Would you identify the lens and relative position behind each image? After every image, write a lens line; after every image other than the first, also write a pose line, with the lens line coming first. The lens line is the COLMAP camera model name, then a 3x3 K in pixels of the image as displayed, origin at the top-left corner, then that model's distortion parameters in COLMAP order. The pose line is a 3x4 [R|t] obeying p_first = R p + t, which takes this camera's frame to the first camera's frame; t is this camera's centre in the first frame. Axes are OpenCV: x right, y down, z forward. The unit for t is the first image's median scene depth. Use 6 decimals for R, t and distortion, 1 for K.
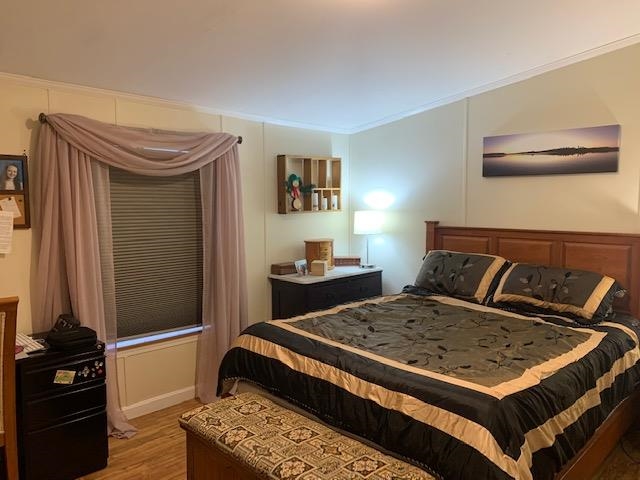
lens RADIAL K [[496.3, 0, 320.2], [0, 496.3, 240.2], [0, 0, 1]] dist [0.026224, -0.029693]
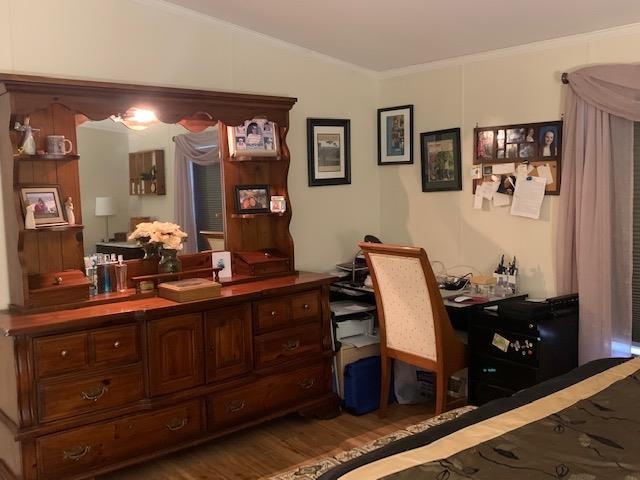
lens RADIAL K [[633.2, 0, 320.1], [0, 633.2, 239.4], [0, 0, 1]] dist [0.004117, 0.000000]
pose [[-0.071775, 0.114042, -0.990880, 0.694029], [-0.068894, 0.990502, 0.118989, -0.054731], [0.995039, 0.076806, -0.063237, 0.637393]]
